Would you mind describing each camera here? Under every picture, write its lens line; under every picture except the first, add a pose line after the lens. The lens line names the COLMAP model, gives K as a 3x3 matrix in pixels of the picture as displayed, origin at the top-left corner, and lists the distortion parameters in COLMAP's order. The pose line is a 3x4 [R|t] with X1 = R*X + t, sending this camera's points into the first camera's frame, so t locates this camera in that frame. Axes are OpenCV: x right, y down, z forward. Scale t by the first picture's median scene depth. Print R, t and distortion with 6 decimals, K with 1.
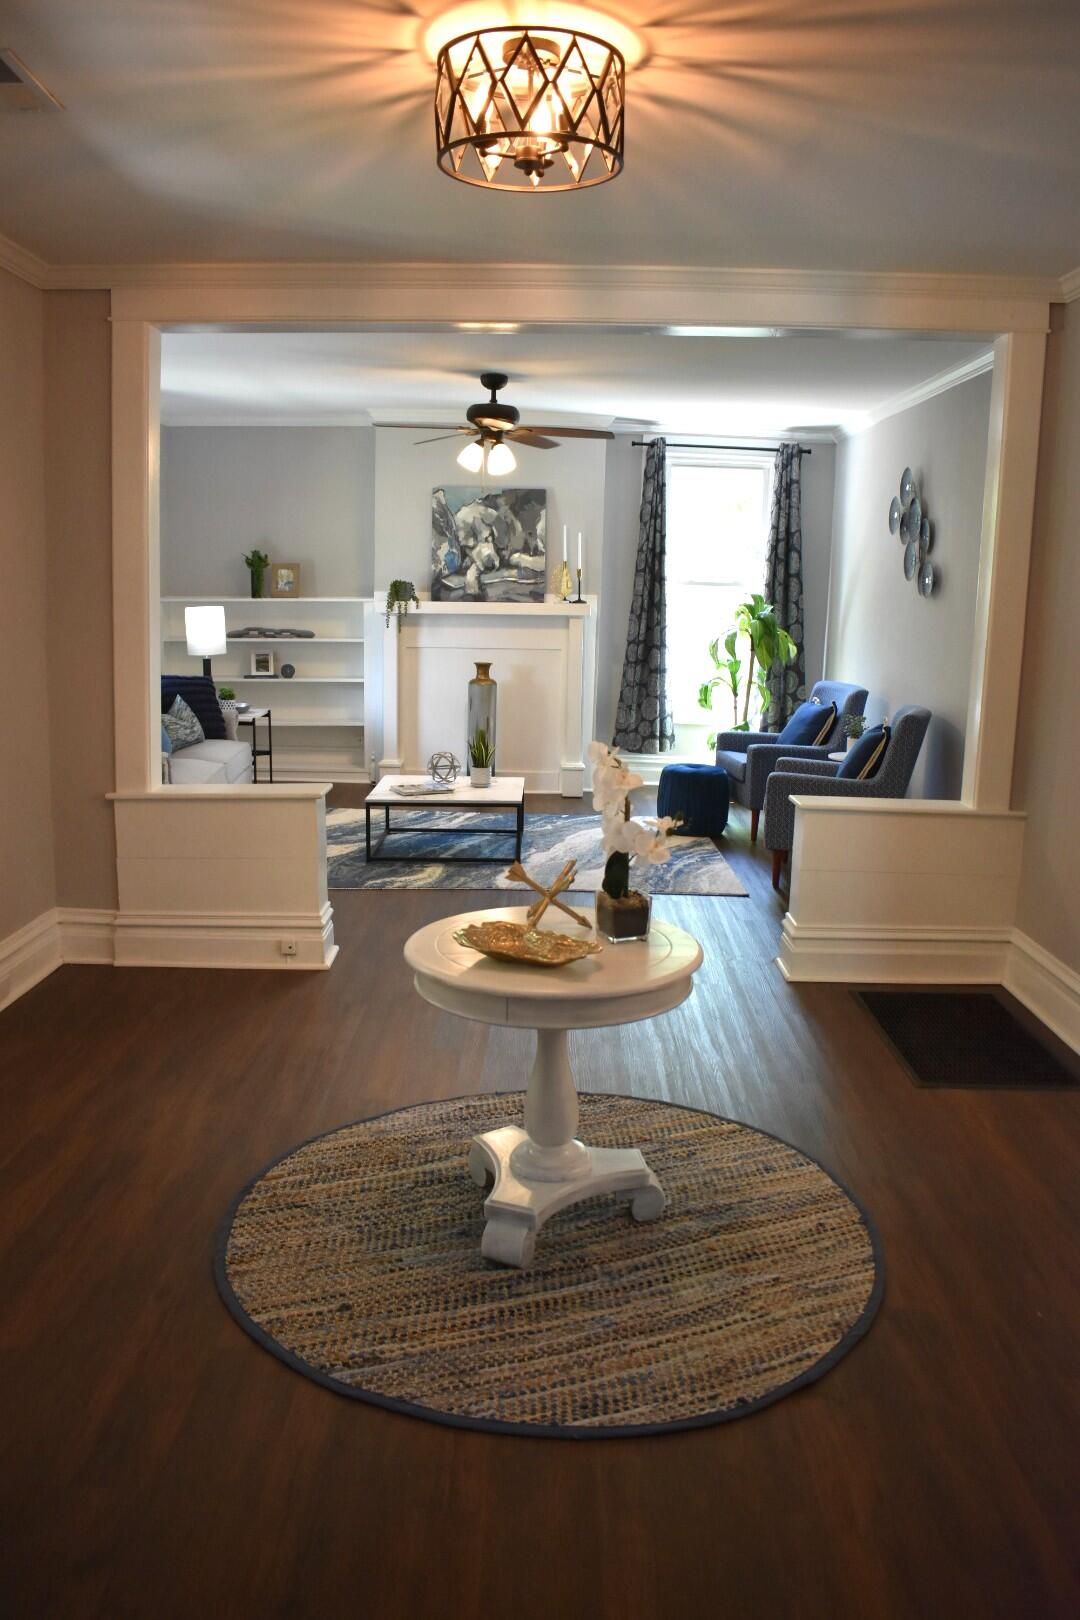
lens RADIAL K [[1254.5, 0, 533.0], [0, 1254.5, 797.4], [0, 0, 1]] dist [-0.099045, 0.019032]
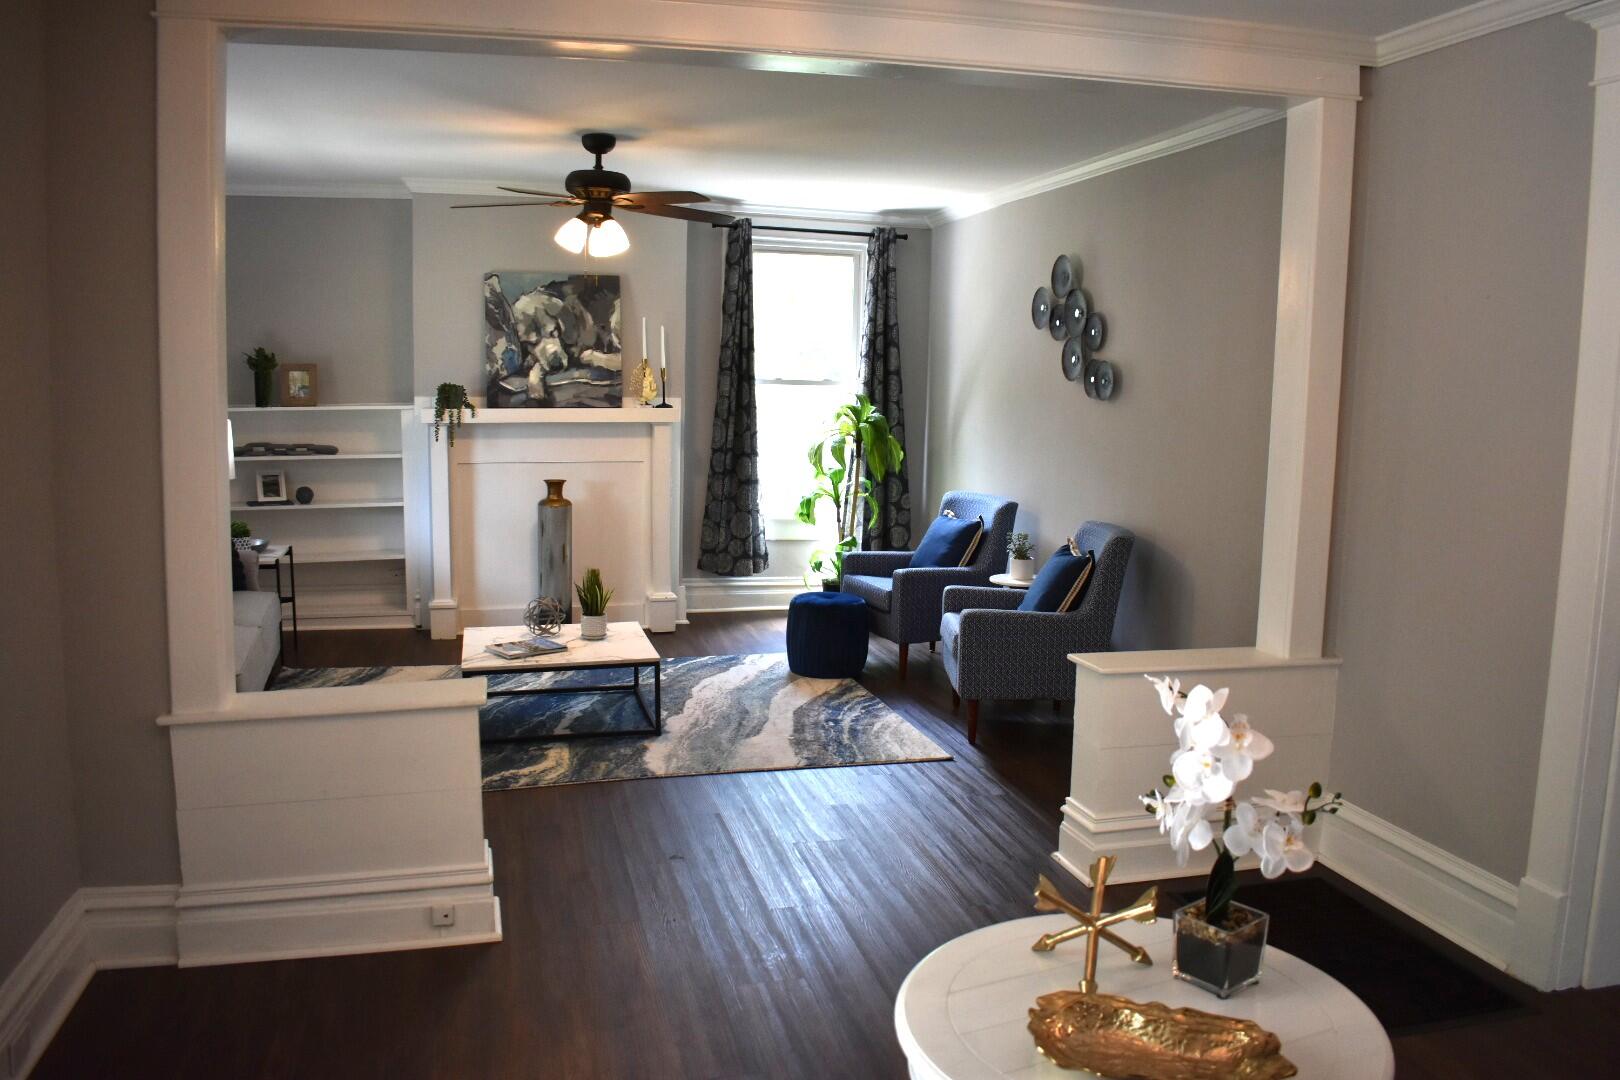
lens RADIAL K [[1254.5, 0, 810.0], [0, 1254.5, 538.6], [0, 0, 1]] dist [-0.099045, 0.019032]
pose [[0.965052, -0.039568, 0.259055, -0.093462], [0.049045, 0.998339, -0.030222, -0.034380], [-0.257429, 0.041872, 0.965390, 0.146744]]
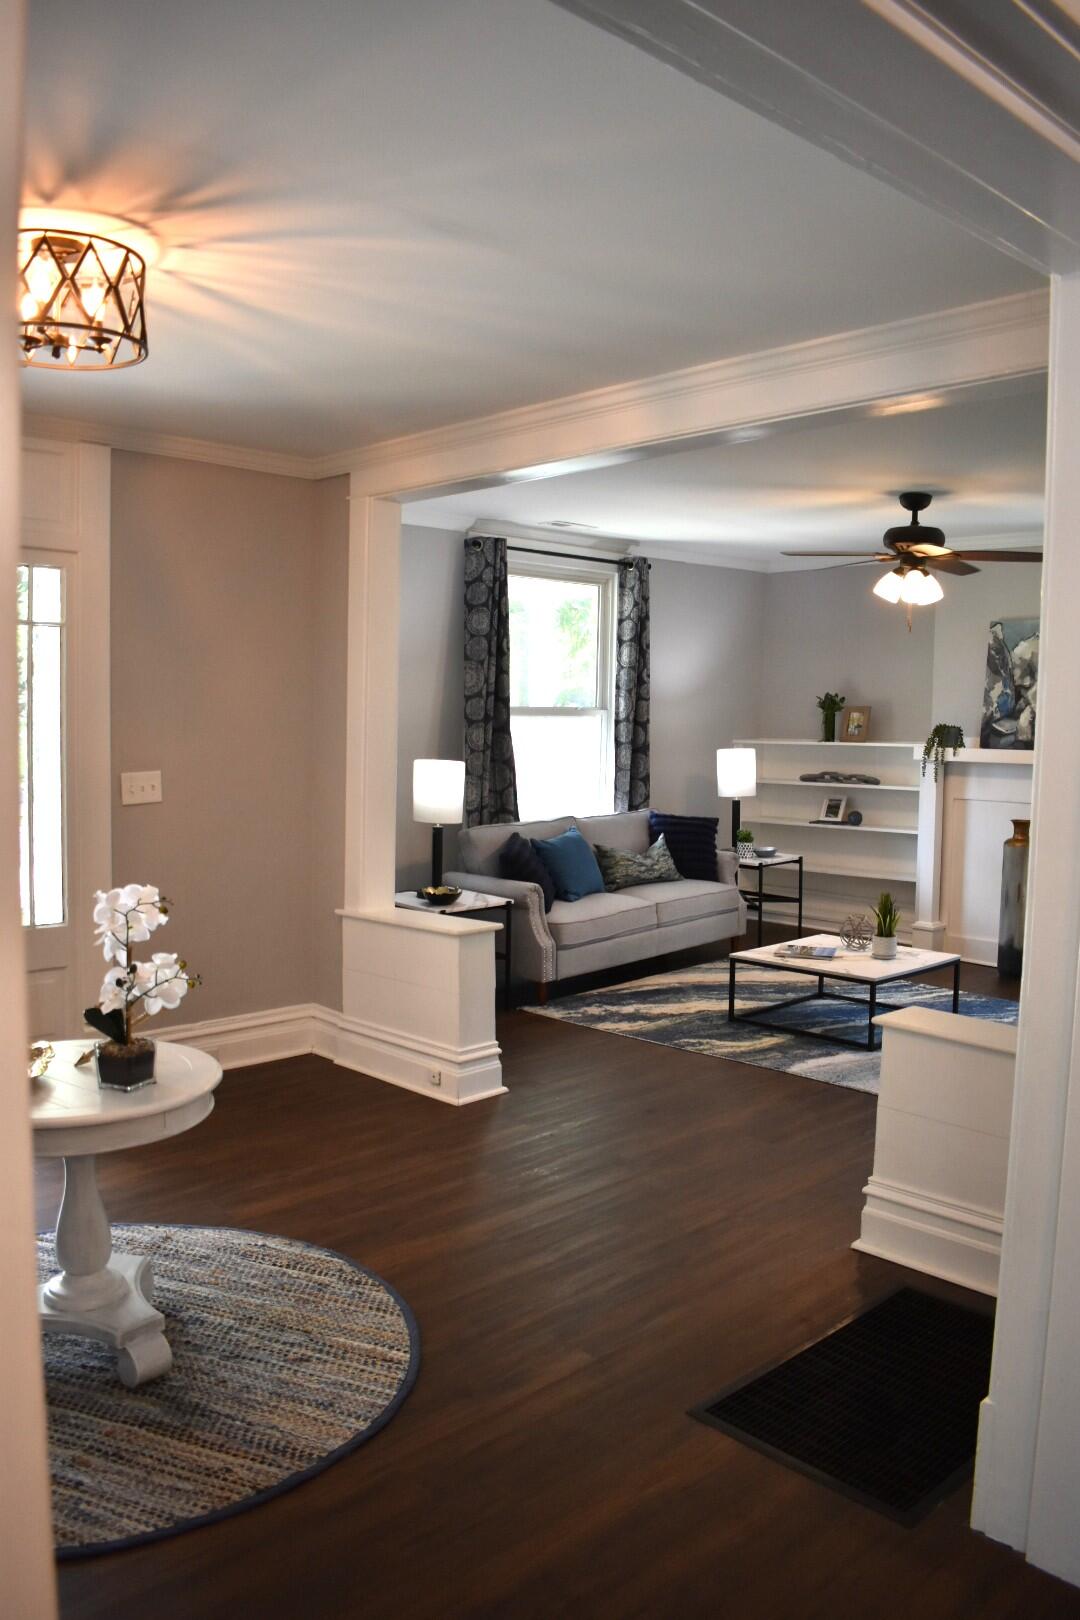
lens RADIAL K [[1254.5, 0, 546.5], [0, 1254.5, 822.2], [0, 0, 1]] dist [-0.099045, 0.019032]
pose [[0.710218, 0.054039, -0.701905, 0.324638], [-0.119009, 0.991916, -0.044051, -0.030011], [0.693850, 0.114819, 0.710907, 0.171146]]
